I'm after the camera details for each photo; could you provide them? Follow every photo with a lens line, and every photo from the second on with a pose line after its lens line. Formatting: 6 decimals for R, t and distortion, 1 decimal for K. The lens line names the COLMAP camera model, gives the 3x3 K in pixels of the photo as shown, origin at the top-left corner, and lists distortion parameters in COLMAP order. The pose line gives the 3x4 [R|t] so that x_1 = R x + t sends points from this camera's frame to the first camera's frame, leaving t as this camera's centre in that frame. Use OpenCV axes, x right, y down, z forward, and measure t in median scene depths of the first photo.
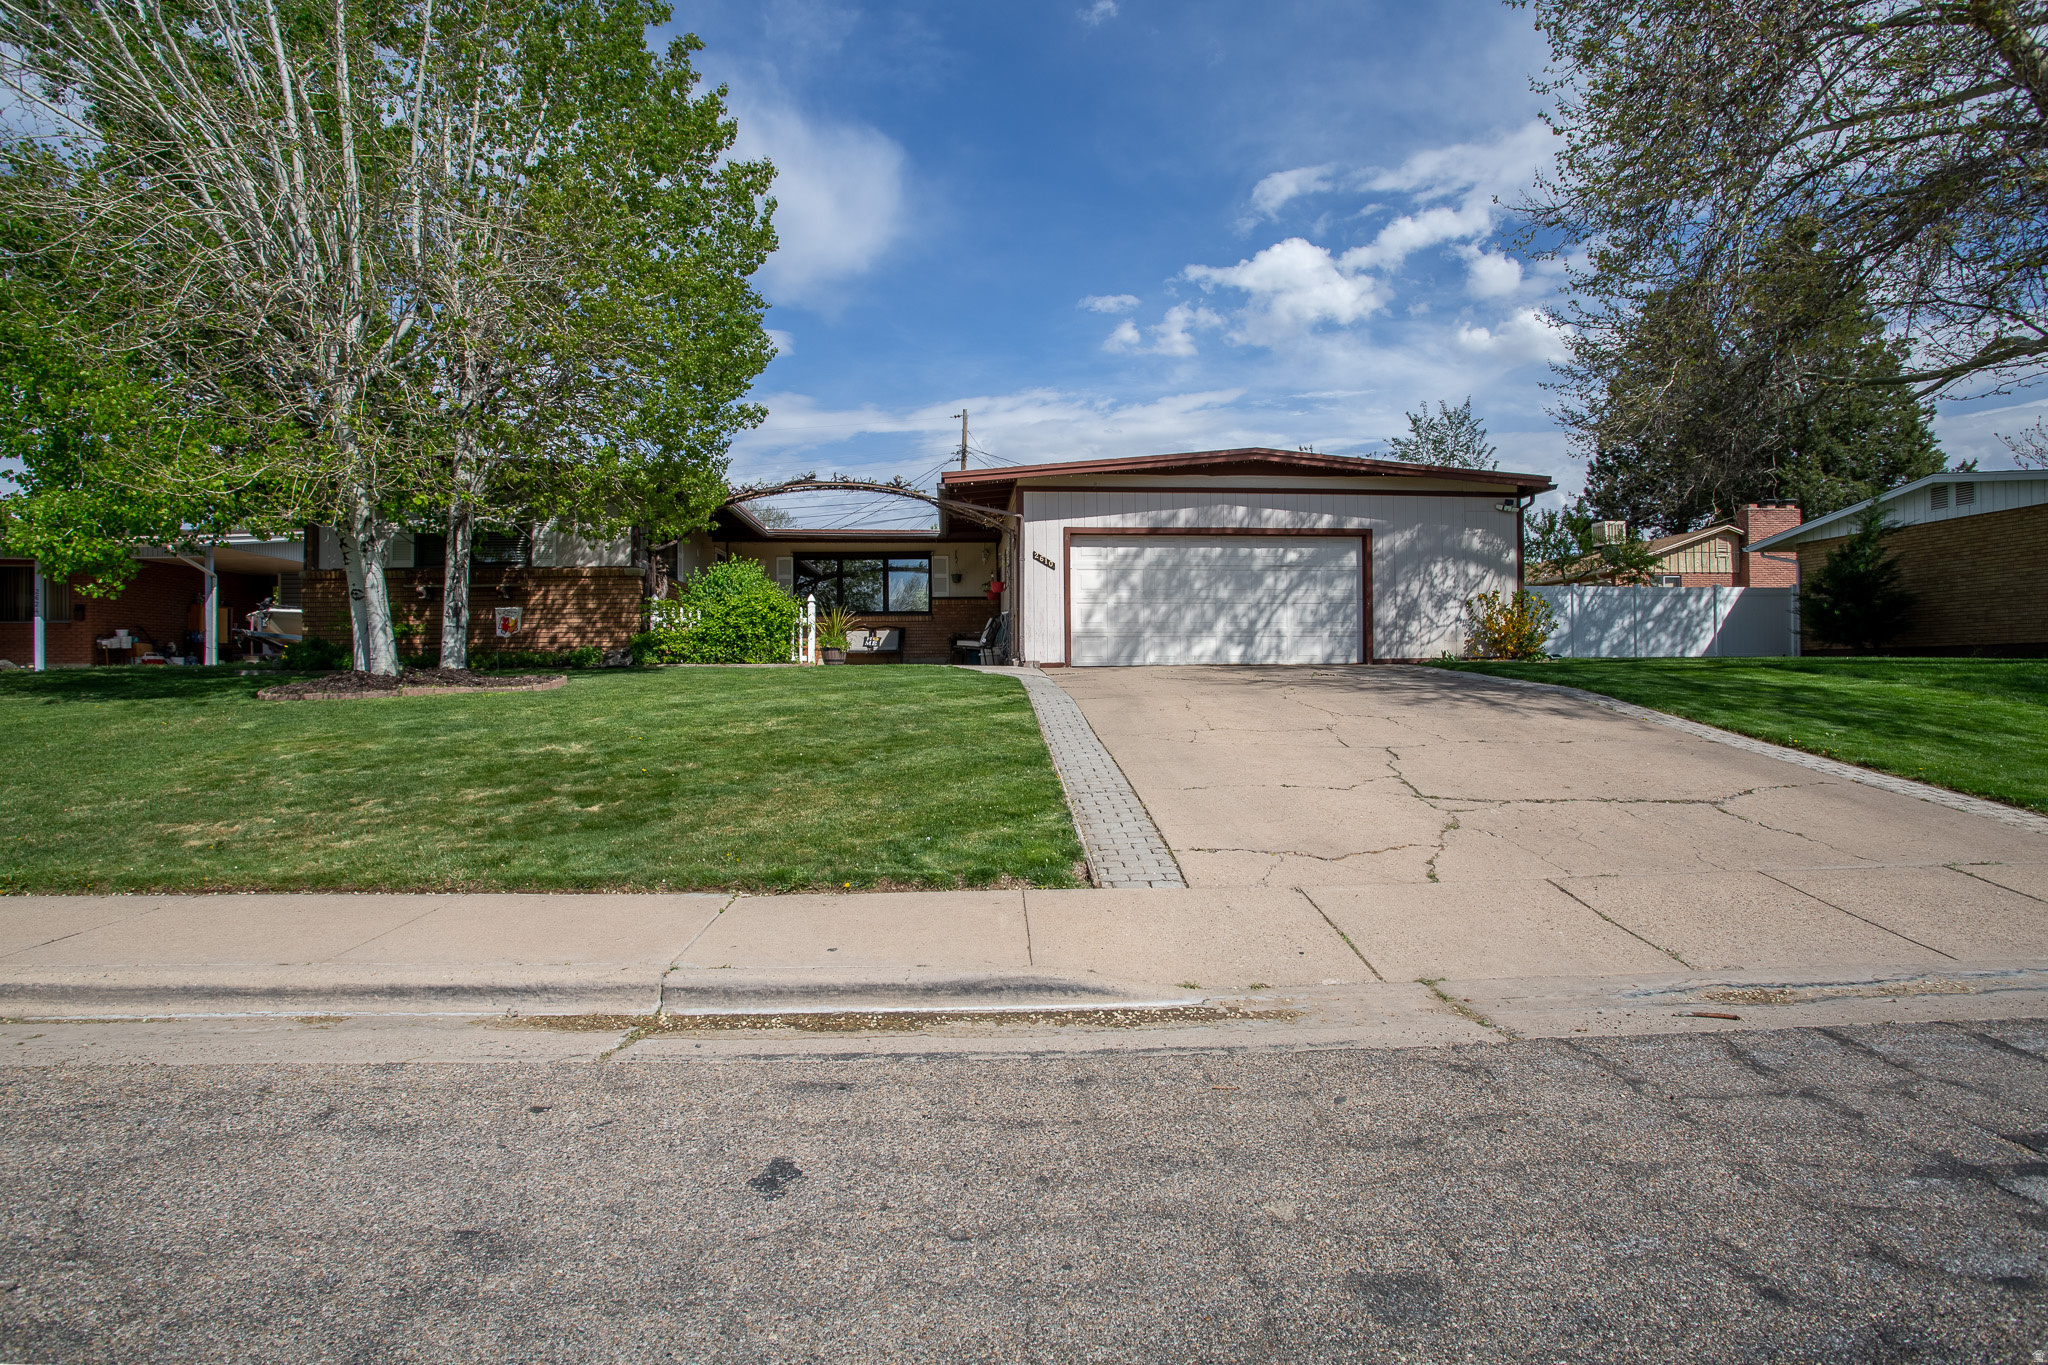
lens RADIAL K [[1031.5, 0, 985.5], [0, 1031.5, 670.3], [0, 0, 1]] dist [-0.042977, 0.002026]
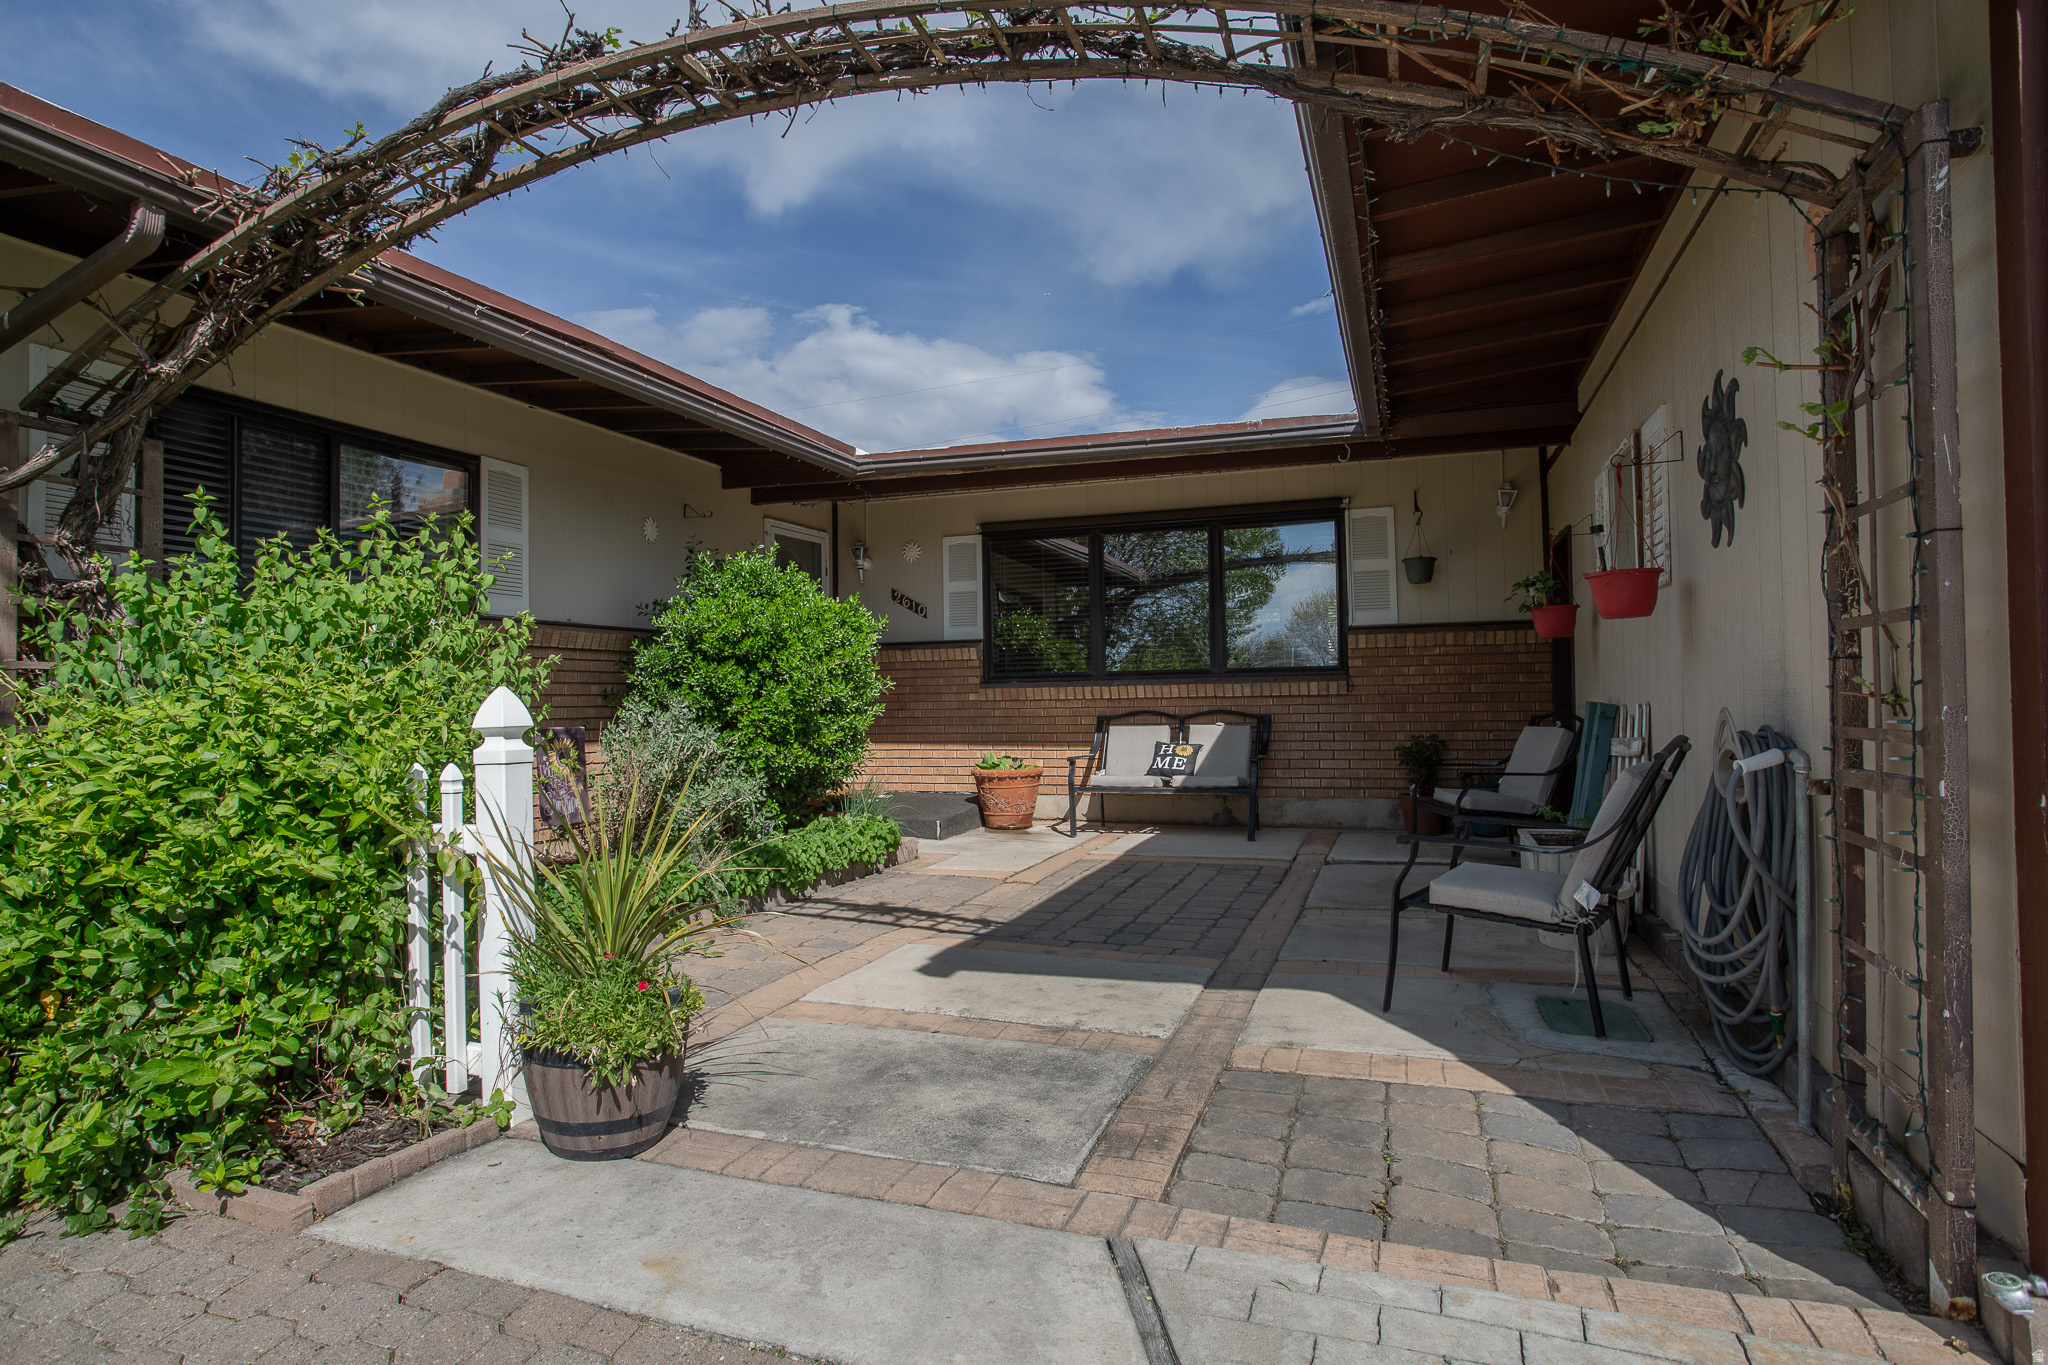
lens RADIAL K [[1054.1, 0, 1025.0], [0, 1054.1, 636.5], [0, 0, 1]] dist [-0.060748, -0.000042]
pose [[0.926111, -0.027062, -0.376279, -0.026014], [0.010590, 0.998896, -0.045775, -0.071459], [0.377102, 0.038408, 0.925375, 0.860343]]
